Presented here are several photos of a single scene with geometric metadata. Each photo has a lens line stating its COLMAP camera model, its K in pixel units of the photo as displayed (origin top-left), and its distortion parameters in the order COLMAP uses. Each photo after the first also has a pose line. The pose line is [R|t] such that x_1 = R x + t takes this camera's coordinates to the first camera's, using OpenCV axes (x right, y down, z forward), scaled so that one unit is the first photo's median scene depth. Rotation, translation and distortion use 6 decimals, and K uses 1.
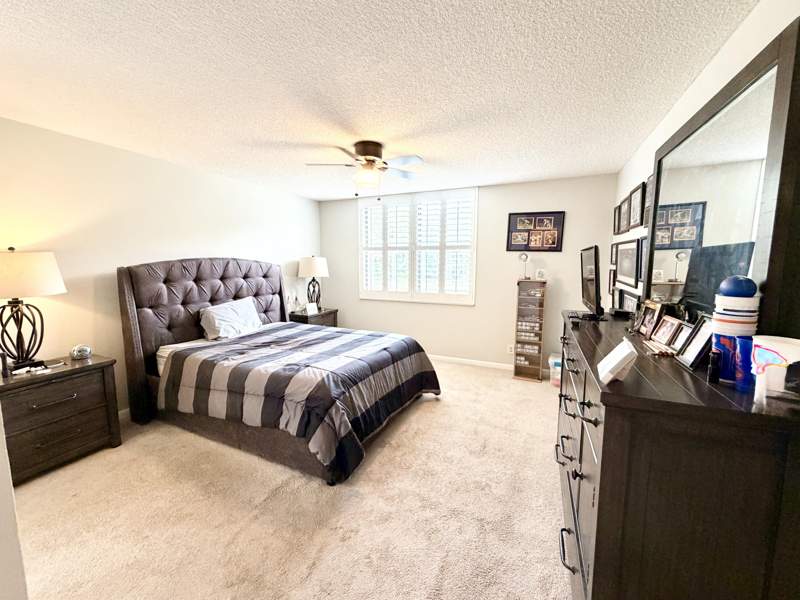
lens RADIAL K [[316.8, 0, 396.1], [0, 316.8, 298.0], [0, 0, 1]] dist [-0.001063, 0.000095]
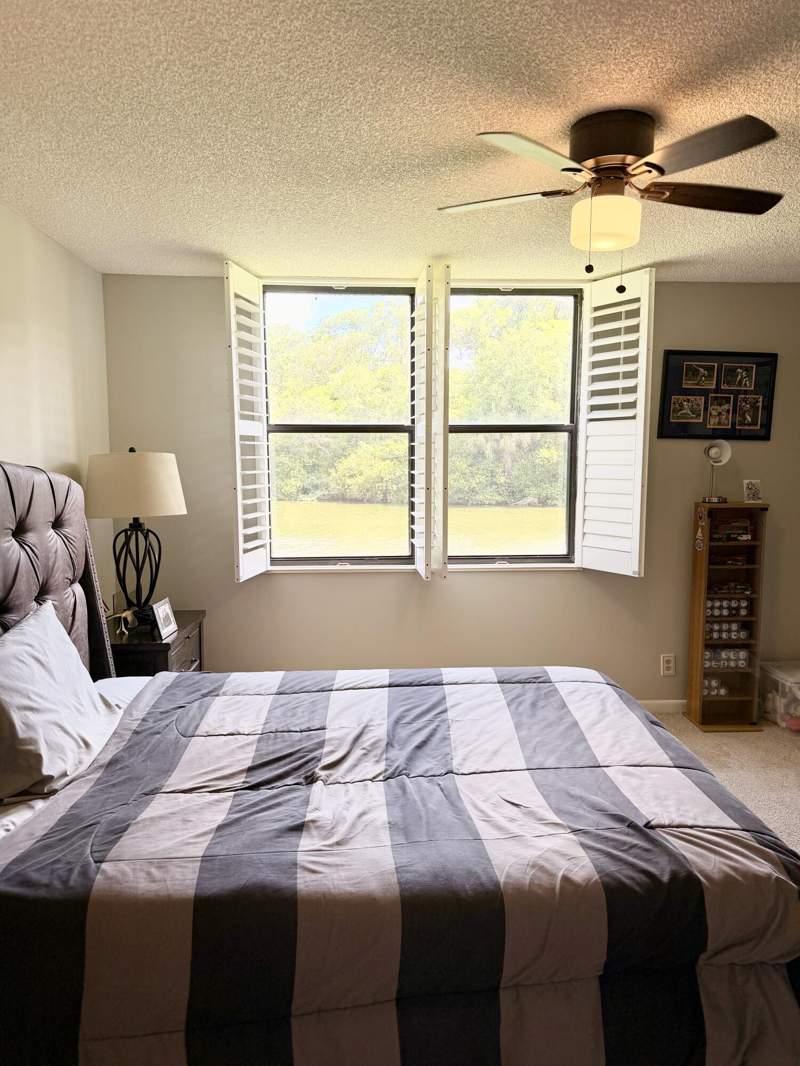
lens RADIAL K [[754.5, 0, 400.0], [0, 754.5, 533.0], [0, 0, 1]] dist [0.037524, 0.000126]
pose [[0.884951, -0.053702, 0.462577, -0.481010], [0.054536, 0.998445, 0.011581, -0.054342], [-0.462480, 0.014978, 0.886503, 0.268916]]
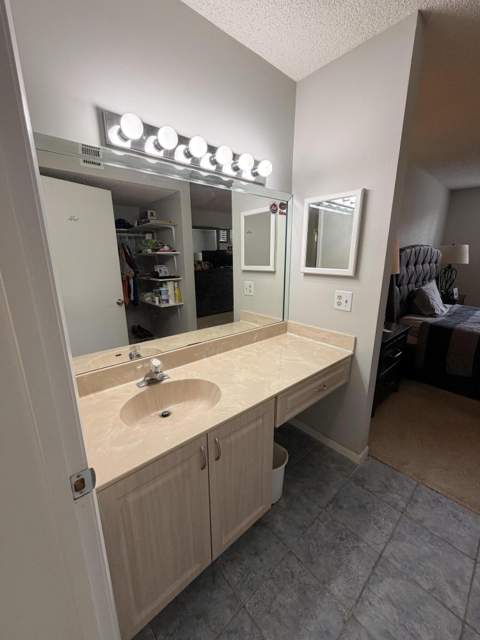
lens RADIAL K [[253.5, 0, 240.0], [0, 253.5, 320.0], [0, 0, 1]] dist [-0.001063, 0.000095]
pose [[0.916920, 0.089478, -0.388910, -0.748622], [-0.034598, 0.988694, 0.145903, 0.037386], [0.397568, -0.120326, 0.909649, -0.202677]]
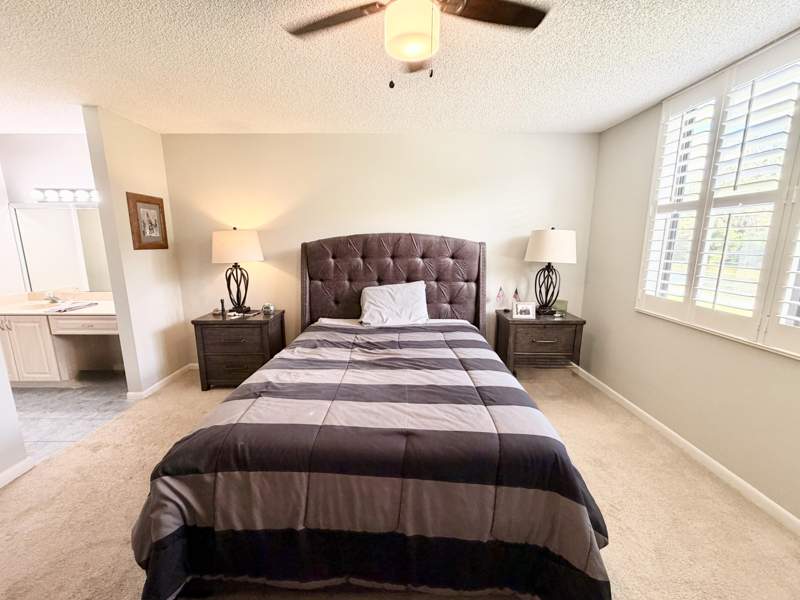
lens RADIAL K [[316.8, 0, 396.1], [0, 316.8, 298.0], [0, 0, 1]] dist [-0.001063, 0.000095]
pose [[0.421850, 0.163867, -0.891734, 0.233341], [-0.100834, 0.985910, 0.133471, -0.061464], [0.901041, 0.033613, 0.432430, 0.577131]]
